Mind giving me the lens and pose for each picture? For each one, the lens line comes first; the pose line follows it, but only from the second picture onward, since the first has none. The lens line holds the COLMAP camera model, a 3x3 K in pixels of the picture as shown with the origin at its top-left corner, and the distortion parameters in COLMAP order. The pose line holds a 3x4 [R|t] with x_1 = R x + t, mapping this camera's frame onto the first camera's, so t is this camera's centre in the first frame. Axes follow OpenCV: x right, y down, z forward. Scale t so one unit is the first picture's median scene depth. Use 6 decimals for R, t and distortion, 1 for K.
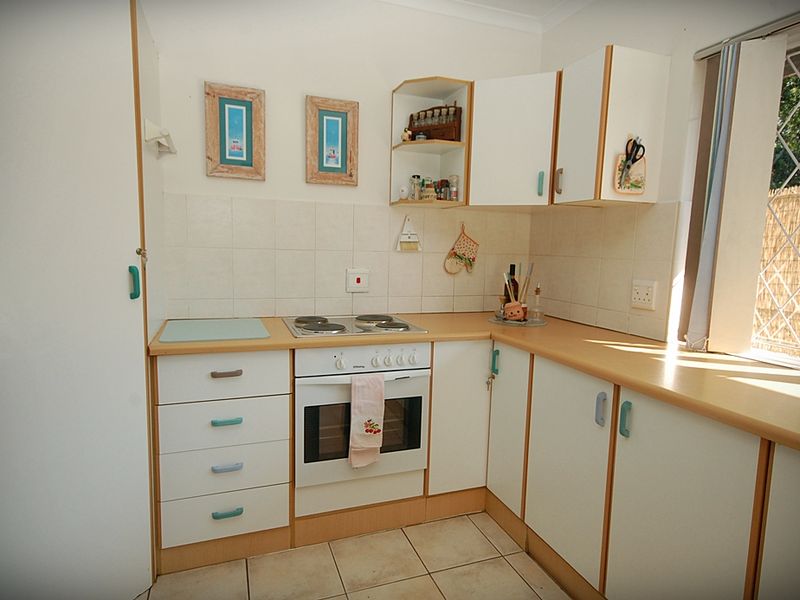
lens RADIAL K [[474.9, 0, 399.2], [0, 474.9, 299.1], [0, 0, 1]] dist [-0.001074, 0.001343]
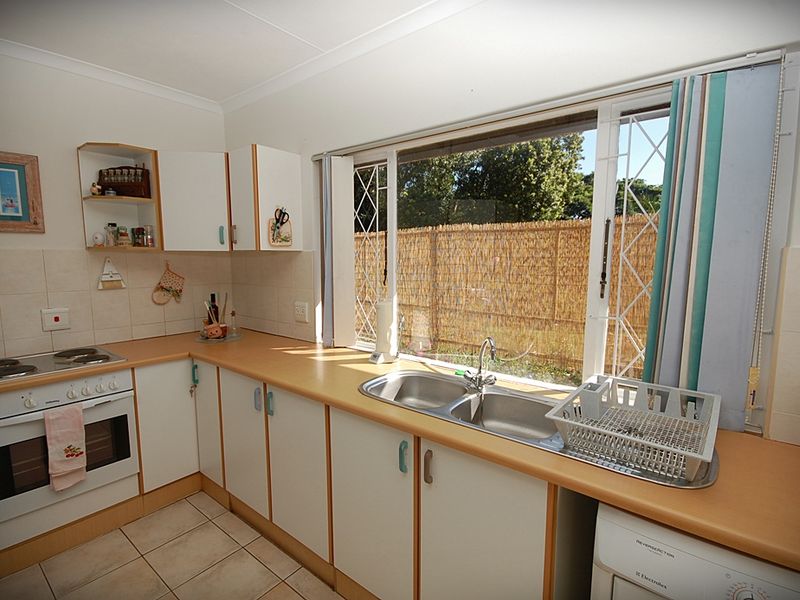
lens RADIAL K [[394.2, 0, 401.4], [0, 394.2, 302.6], [0, 0, 1]] dist [-0.000063, -0.005132]
pose [[0.854576, -0.081717, 0.512857, 0.148106], [0.074970, 0.996610, 0.033873, -0.055357], [-0.513886, 0.009502, 0.857806, -0.201780]]
